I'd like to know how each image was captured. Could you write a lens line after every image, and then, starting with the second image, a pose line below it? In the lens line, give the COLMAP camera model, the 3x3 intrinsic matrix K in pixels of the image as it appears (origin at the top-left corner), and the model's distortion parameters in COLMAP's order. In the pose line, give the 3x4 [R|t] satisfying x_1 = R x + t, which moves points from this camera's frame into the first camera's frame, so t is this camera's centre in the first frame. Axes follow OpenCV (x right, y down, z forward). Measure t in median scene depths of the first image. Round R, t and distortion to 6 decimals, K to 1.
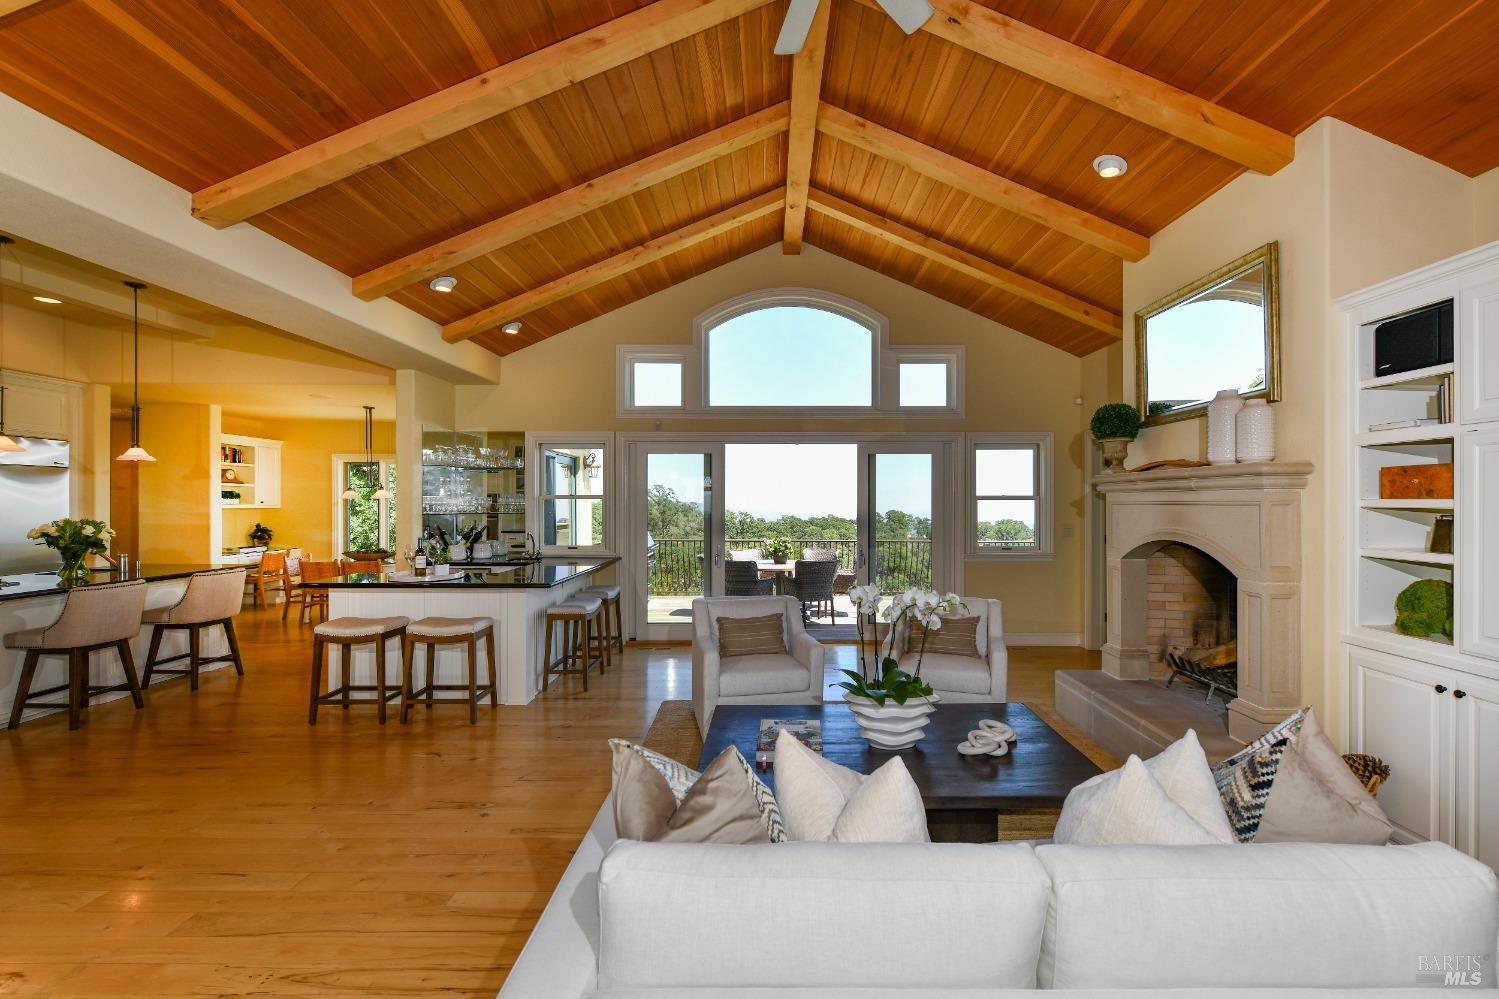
lens RADIAL K [[623.4, 0, 766.2], [0, 623.4, 504.4], [0, 0, 1]] dist [0.000127, 0.000017]
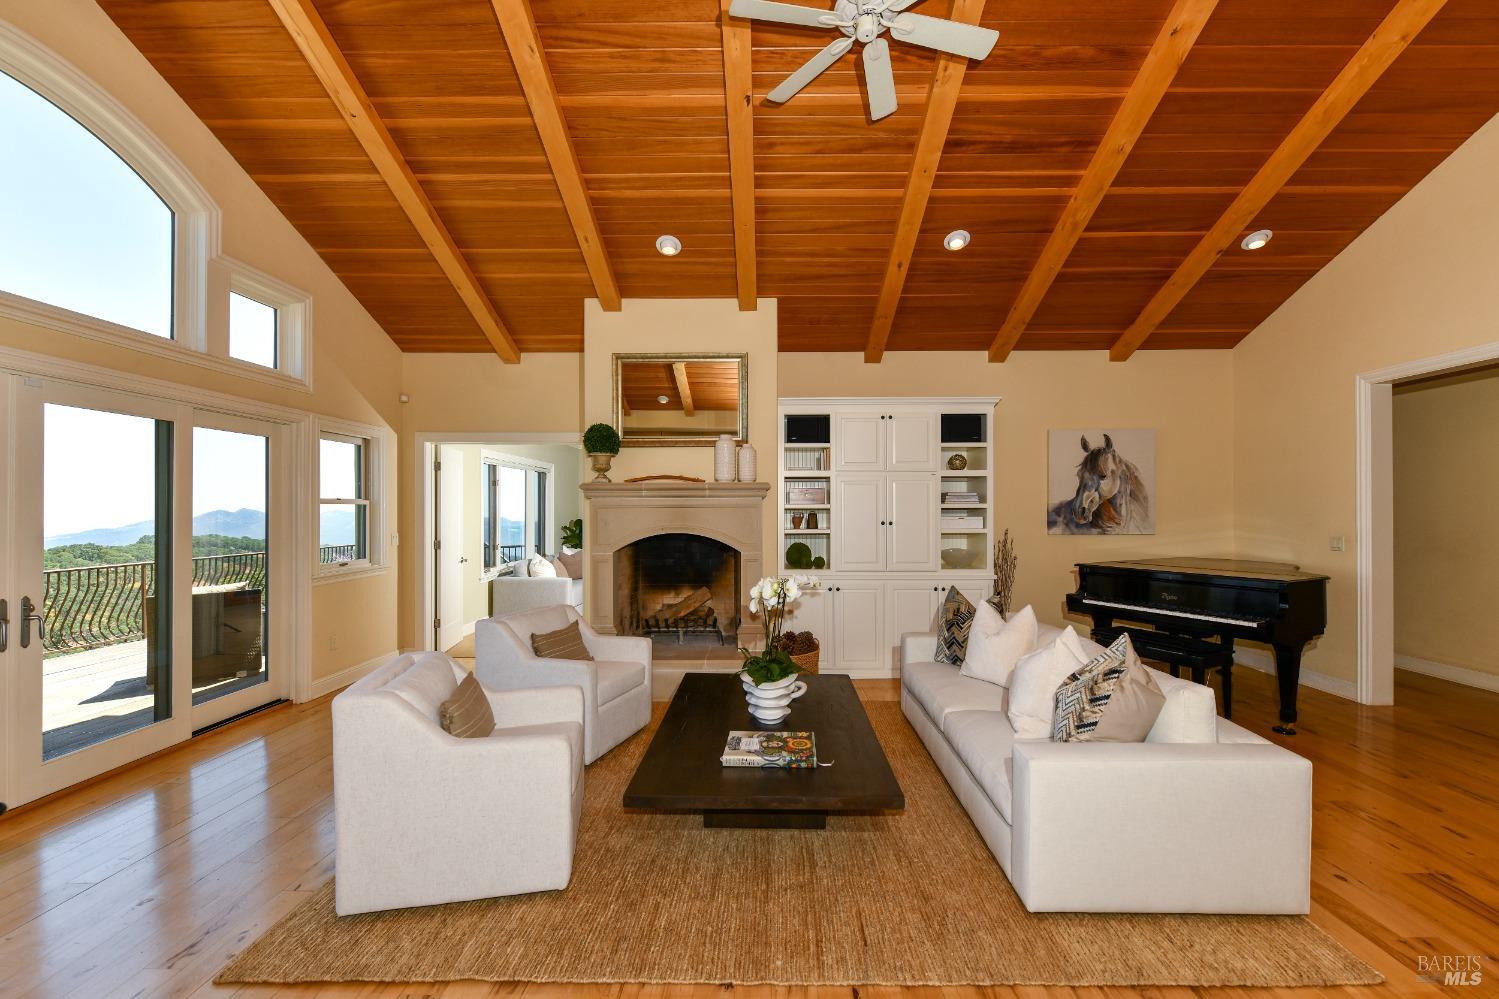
lens RADIAL K [[623.4, 0, 766.2], [0, 623.4, 504.4], [0, 0, 1]] dist [0.000127, 0.000017]
pose [[0.009760, 0.008552, 0.999916, -0.749341], [0.001669, 0.999962, -0.008569, 0.006540], [-0.999951, 0.001752, 0.009745, 0.785043]]
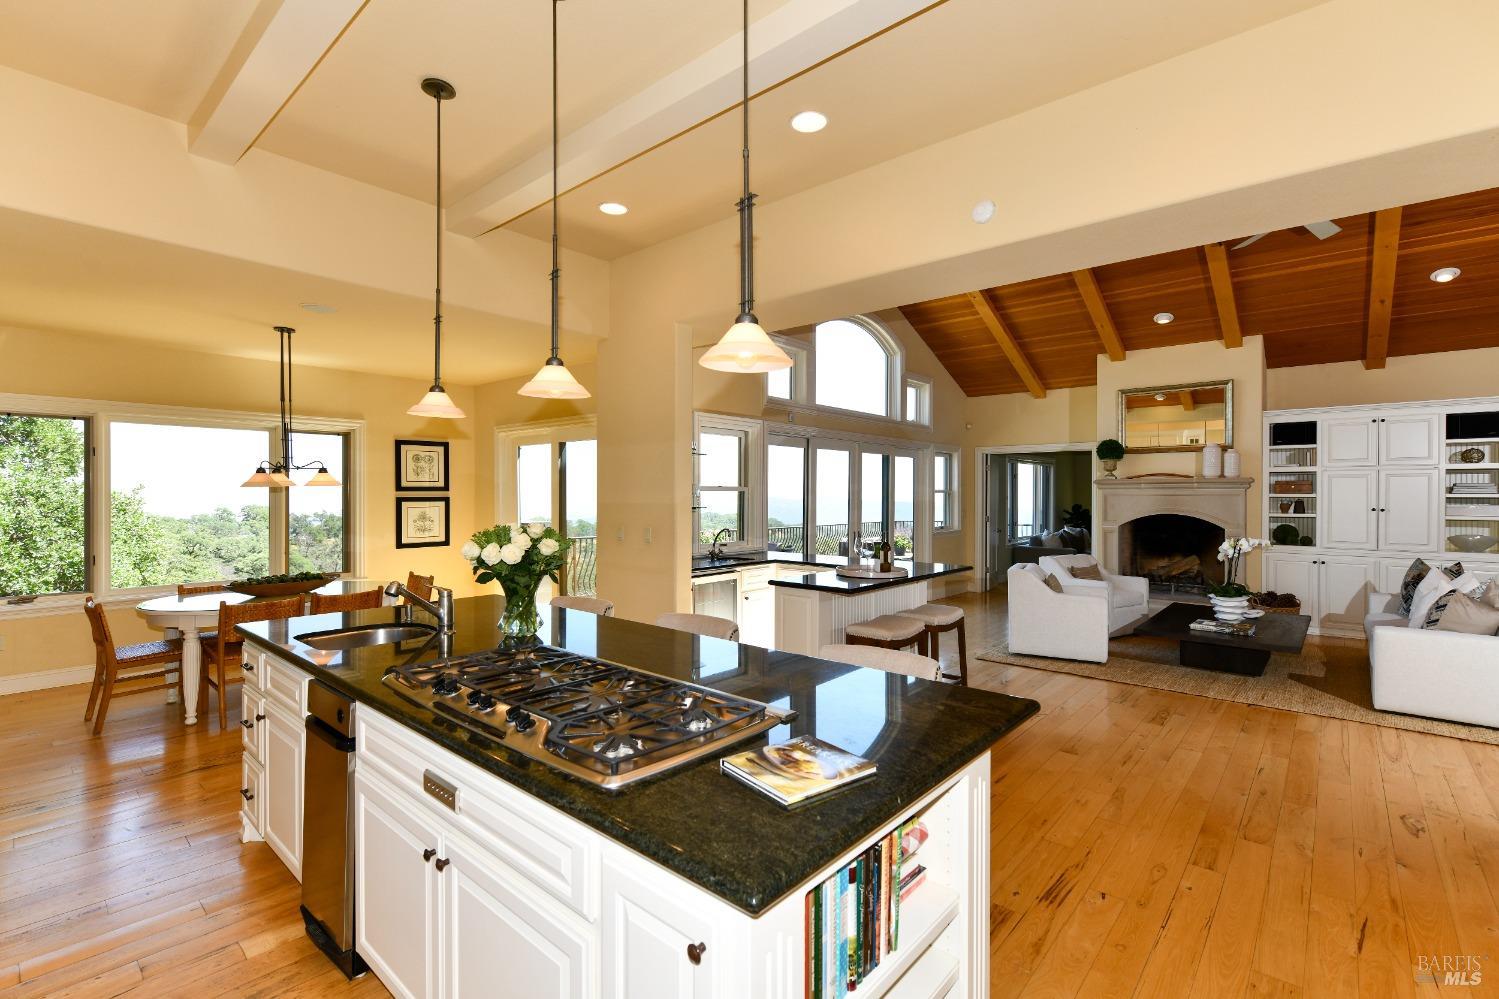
lens RADIAL K [[657.0, 0, 749.5], [0, 657.0, 499.5], [0, 0, 1]] dist [0.001630, 0.000179]
pose [[0.668416, -0.005235, 0.743769, -1.802263], [-0.000283, 0.999973, 0.007292, -0.002913], [-0.743787, -0.005084, 0.668397, 0.594073]]
